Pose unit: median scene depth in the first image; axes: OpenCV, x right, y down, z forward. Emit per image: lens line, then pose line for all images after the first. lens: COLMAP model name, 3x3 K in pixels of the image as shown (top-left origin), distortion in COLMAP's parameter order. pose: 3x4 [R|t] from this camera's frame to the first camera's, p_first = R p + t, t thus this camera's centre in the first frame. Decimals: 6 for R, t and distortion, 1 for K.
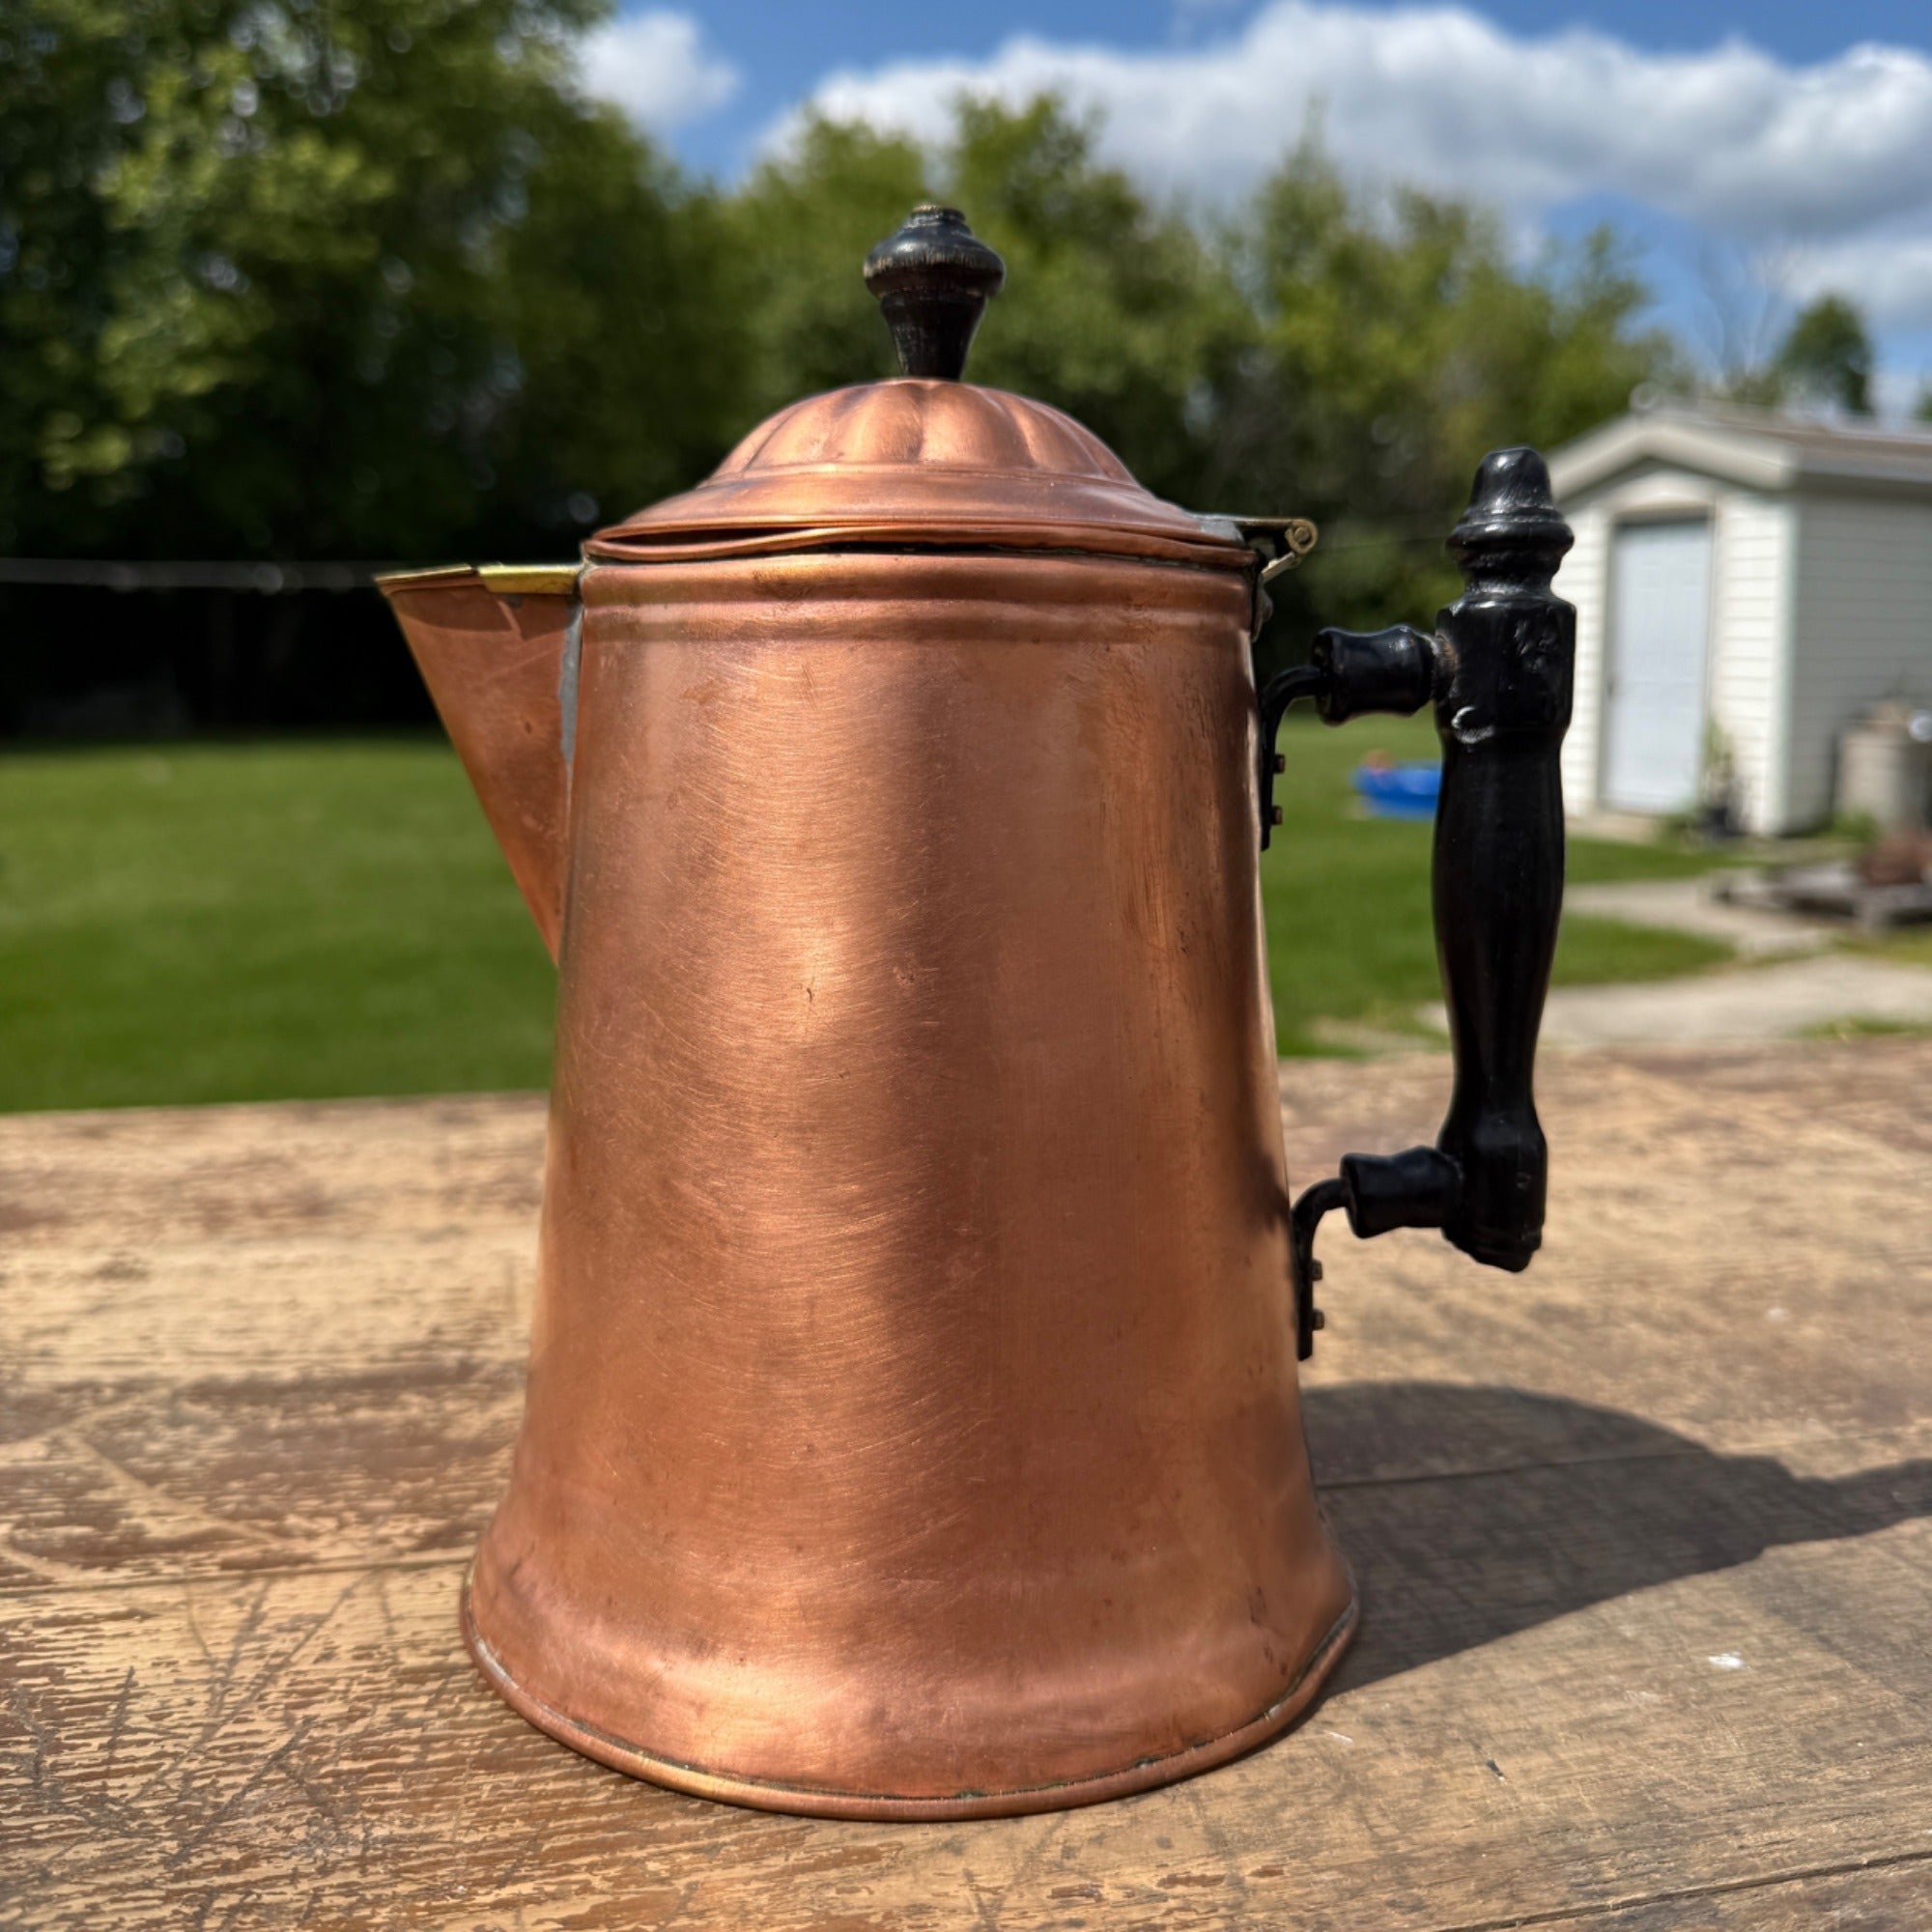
lens RADIAL K [[1866.1, 0, 965.0], [0, 1866.1, 929.7], [0, 0, 1]] dist [-0.027179, -0.007032]
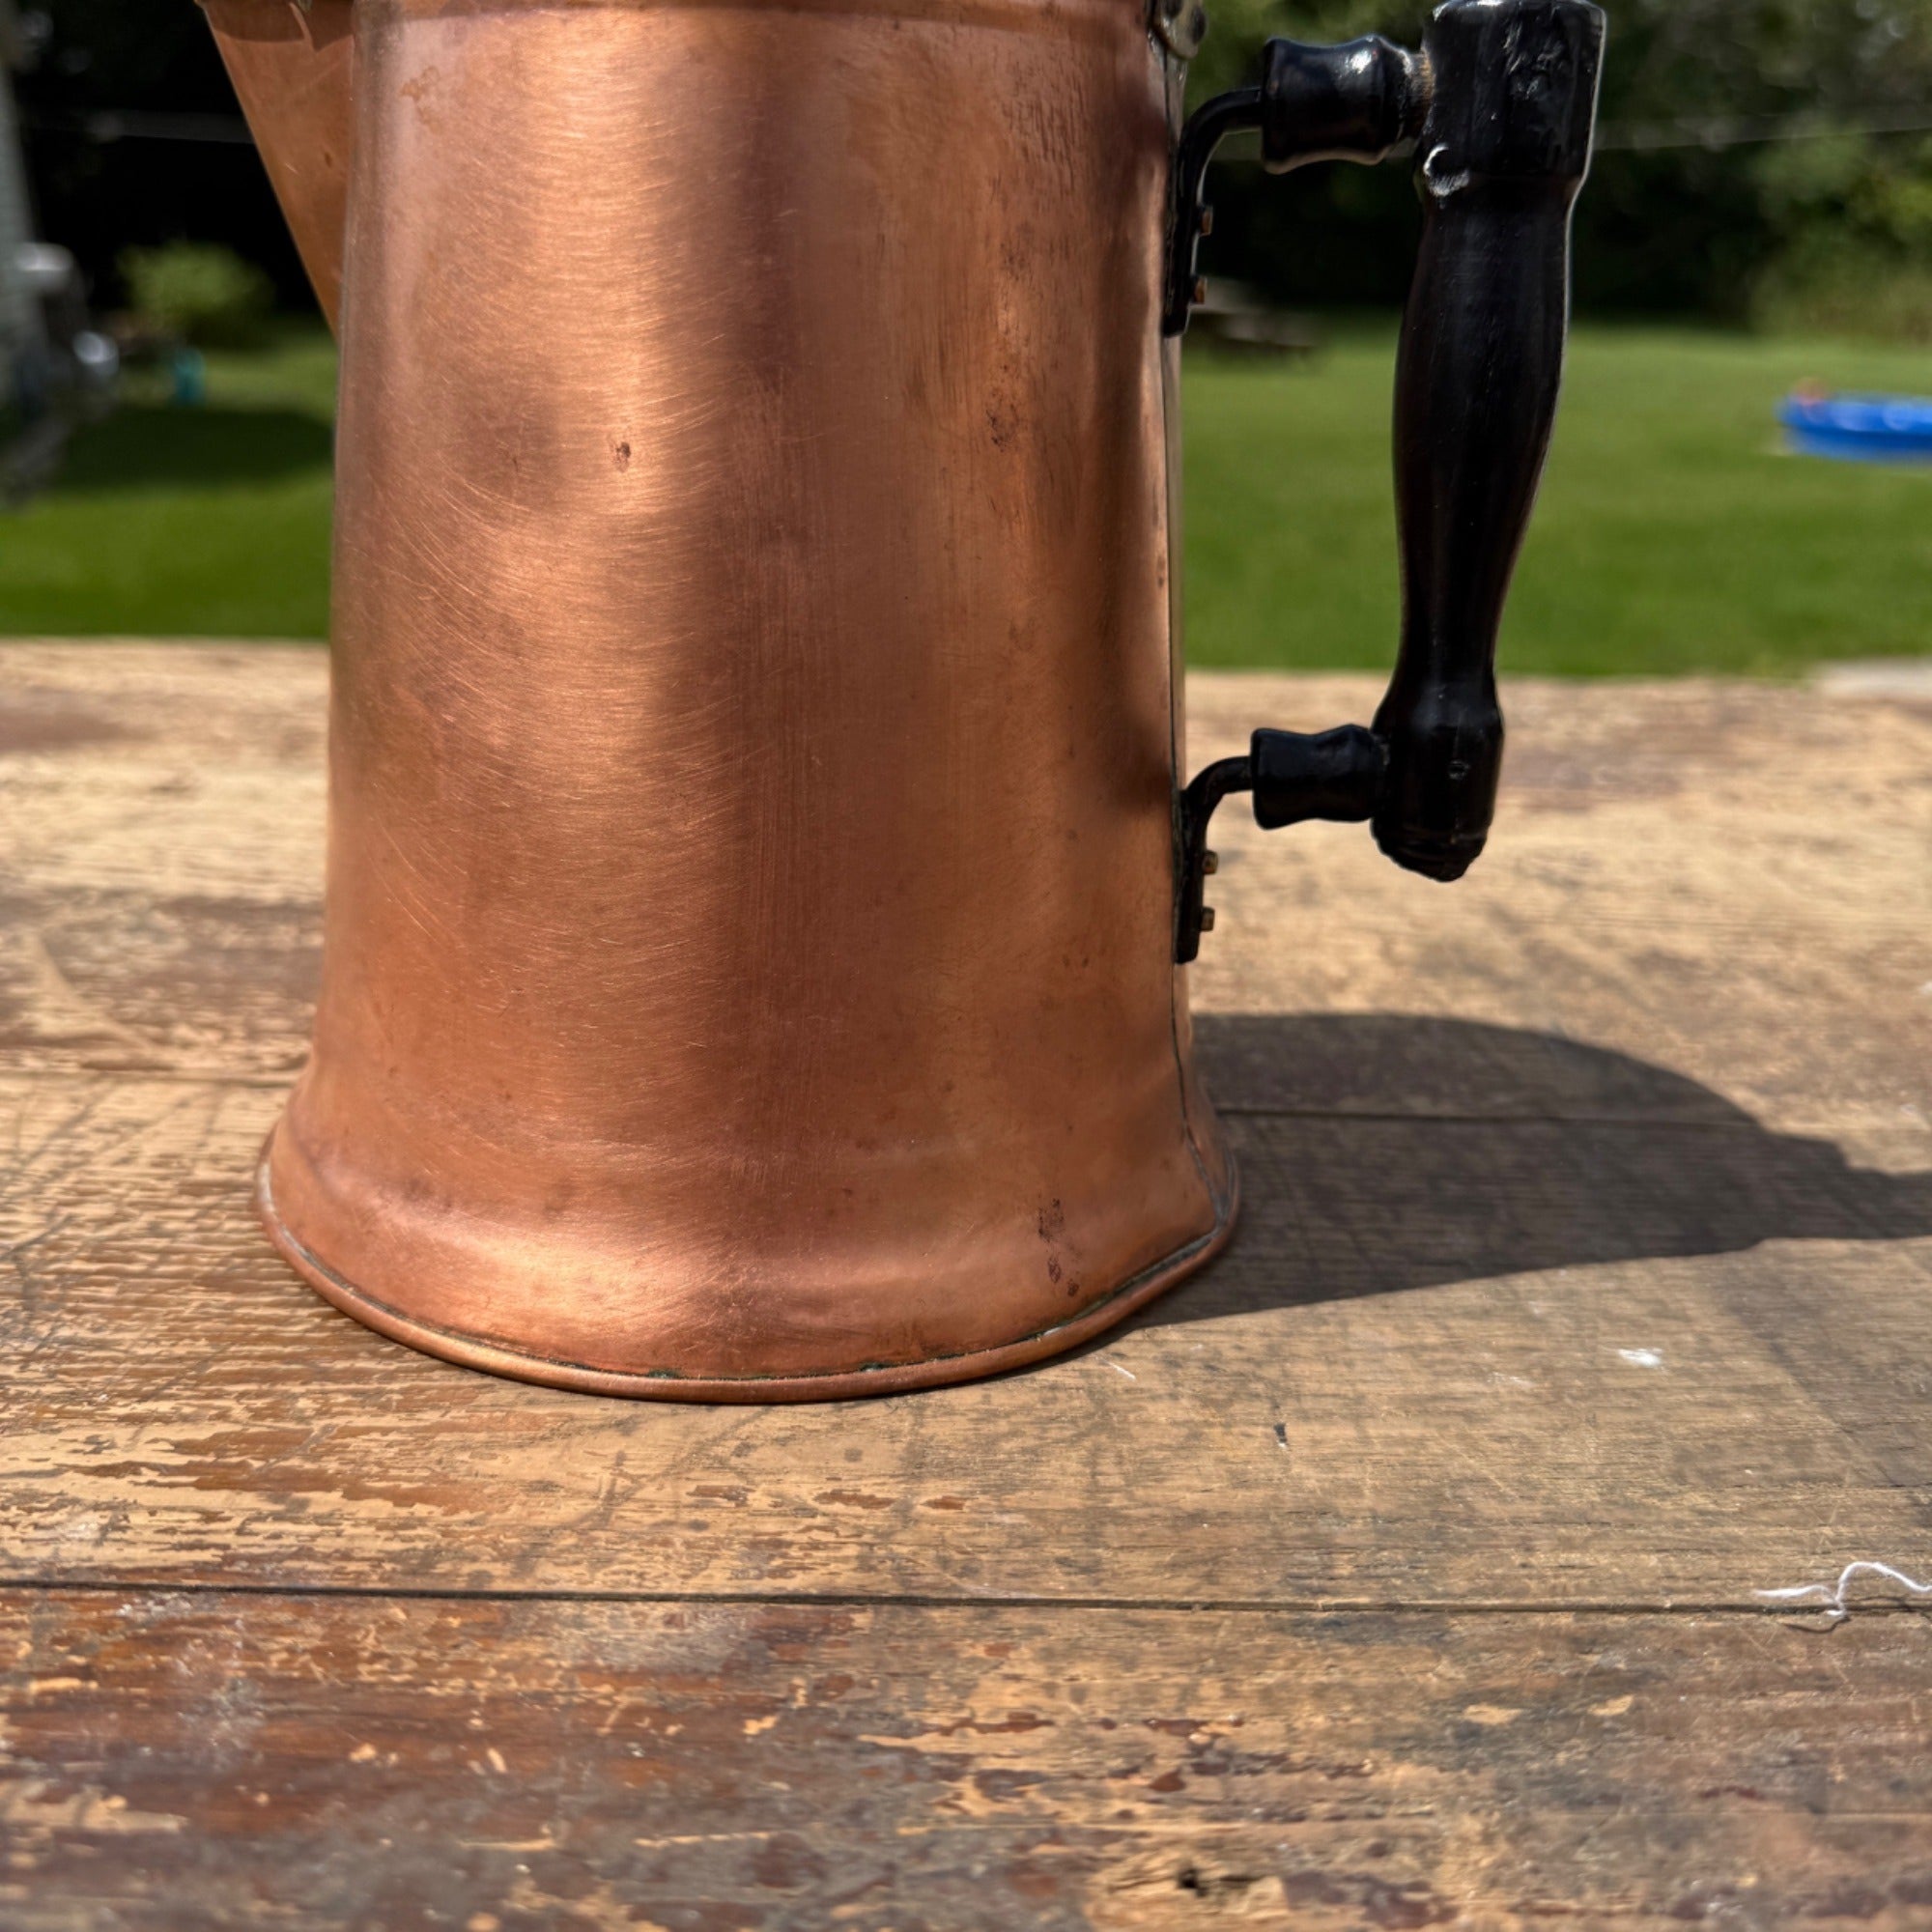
lens RADIAL K [[1845.0, 0, 961.1], [0, 1845.0, 923.4], [0, 0, 1]] dist [0.104898, -0.278762]
pose [[0.979330, 0.089767, -0.181259, 0.252404], [-0.052453, 0.978180, 0.201030, 0.051687], [0.195350, -0.187367, 0.962669, 0.169062]]
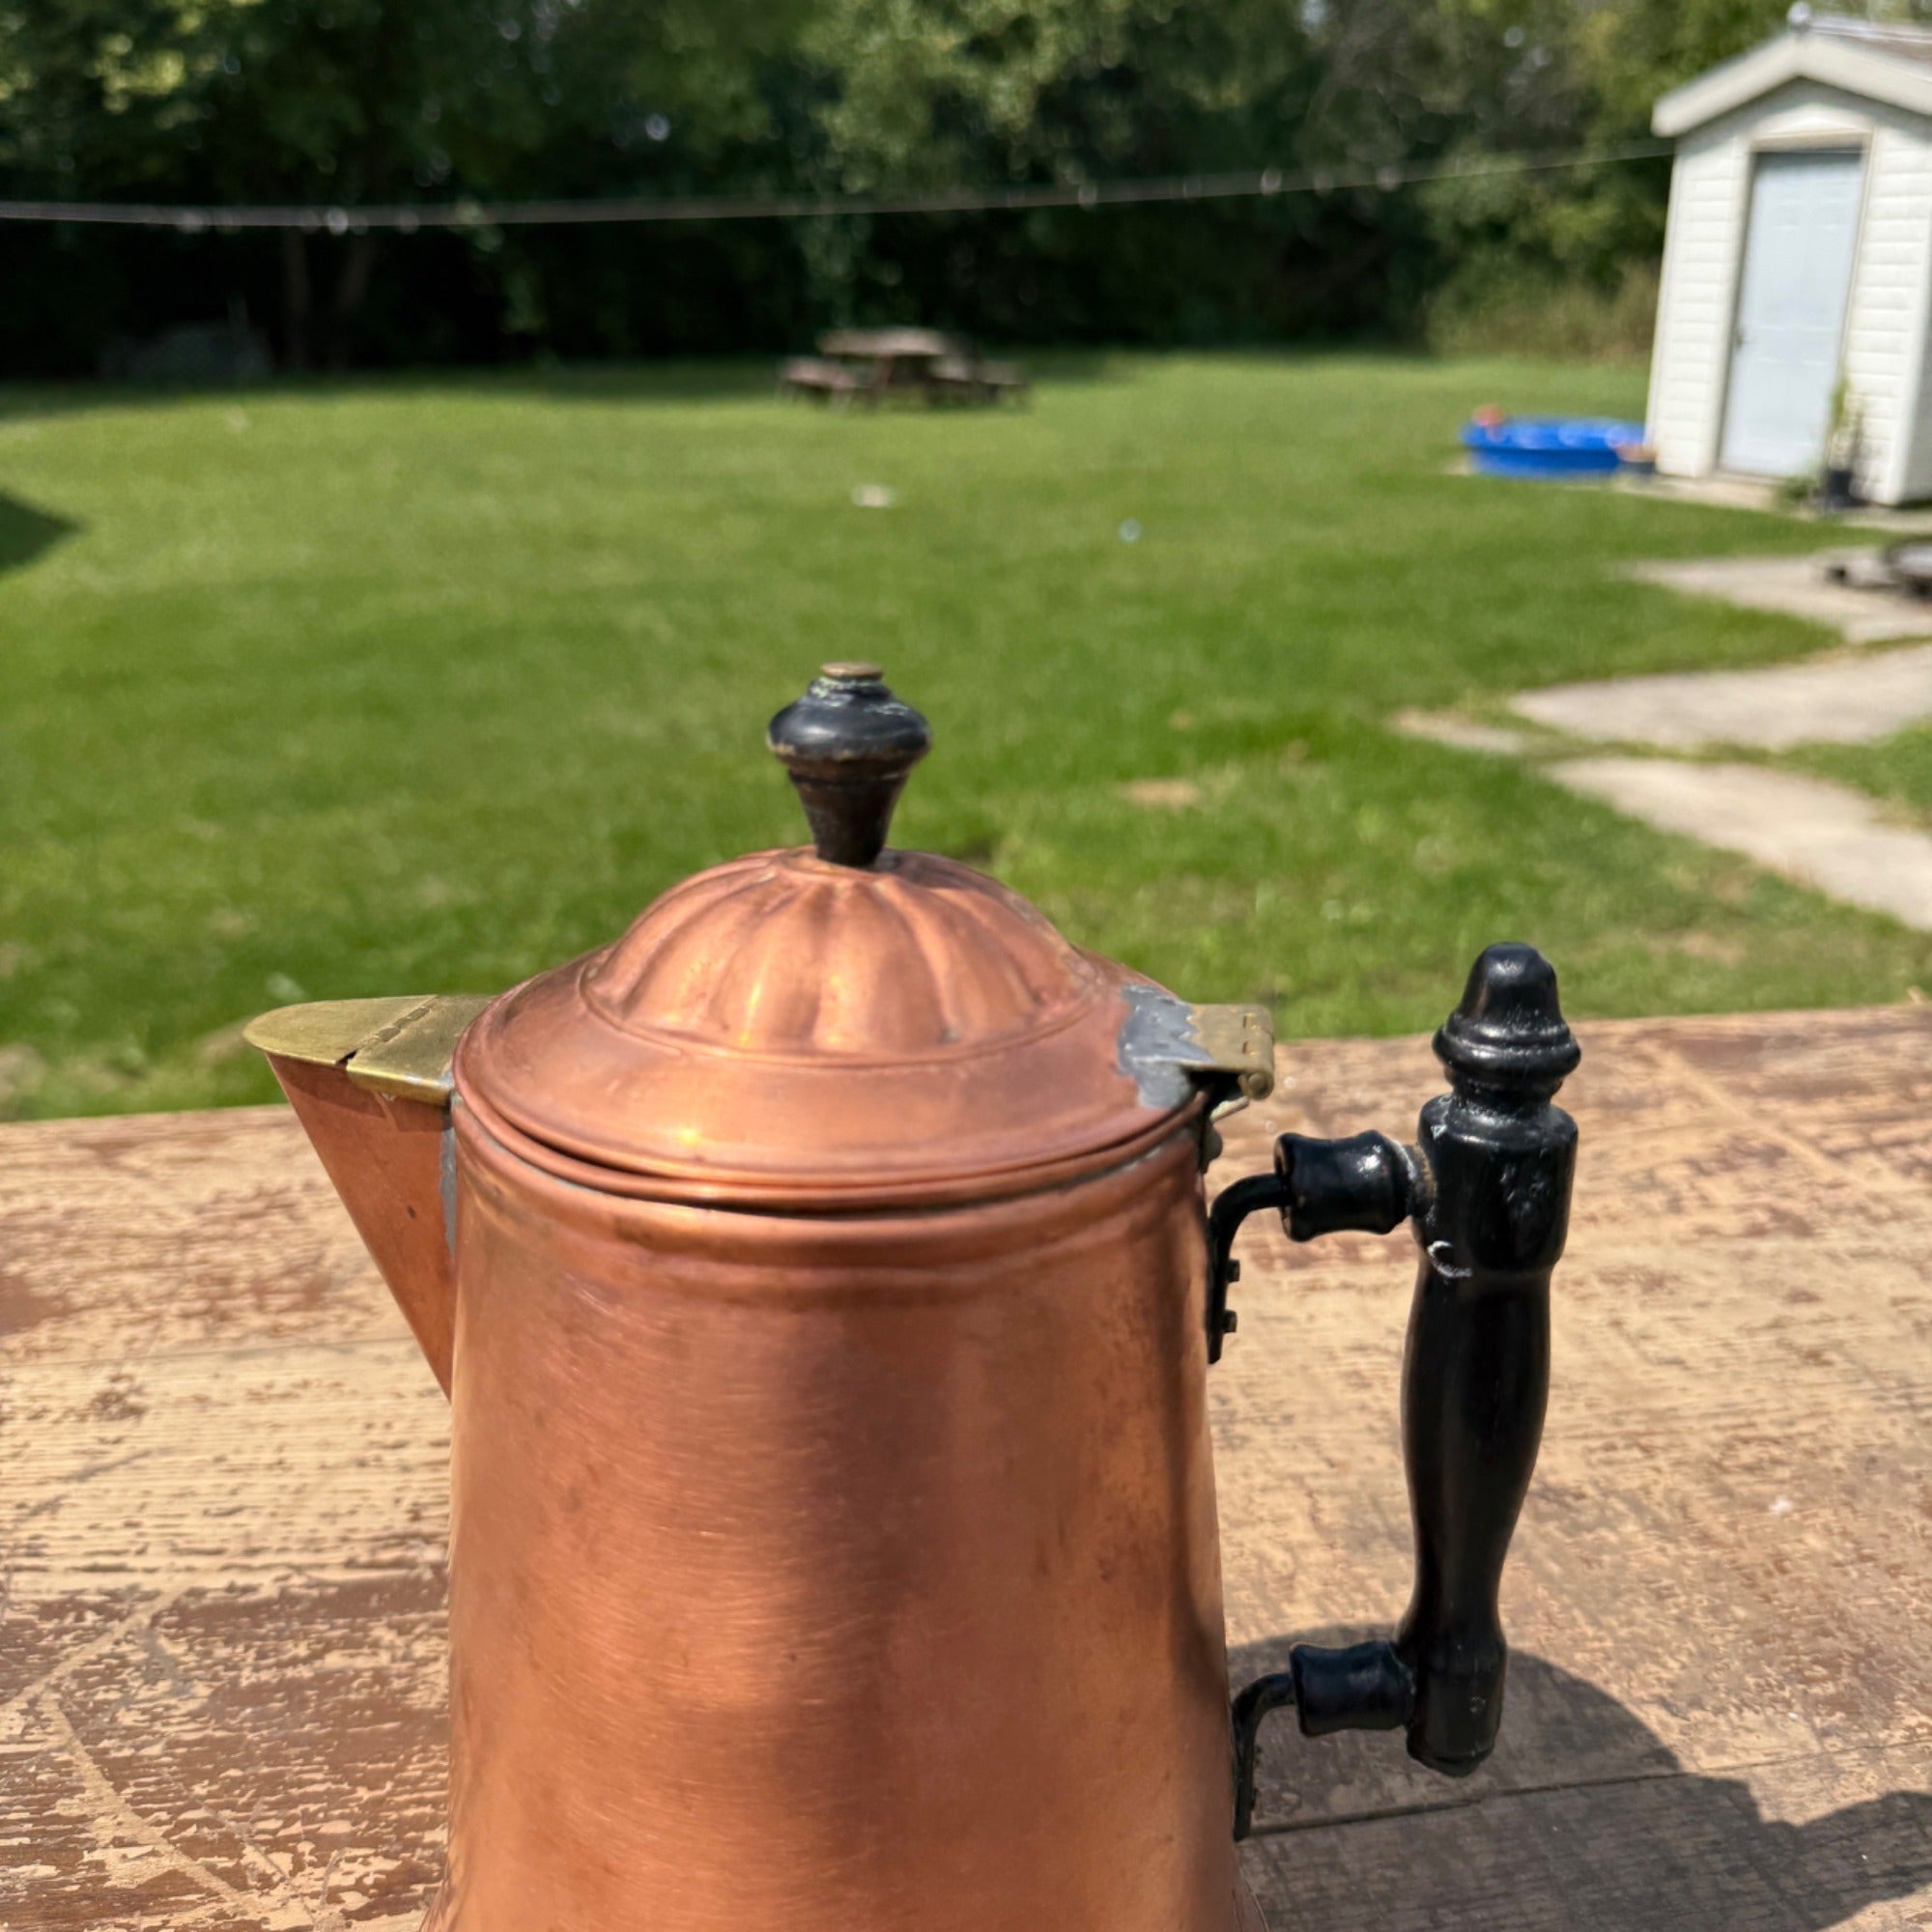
lens RADIAL K [[1851.8, 0, 949.1], [0, 1851.8, 937.7], [0, 0, 1]] dist [-0.030700, 0.014440]
pose [[0.998421, 0.017050, -0.053515, 0.080725], [-0.006078, 0.980012, 0.198844, -0.449544], [0.055836, -0.198204, 0.978569, 0.154571]]
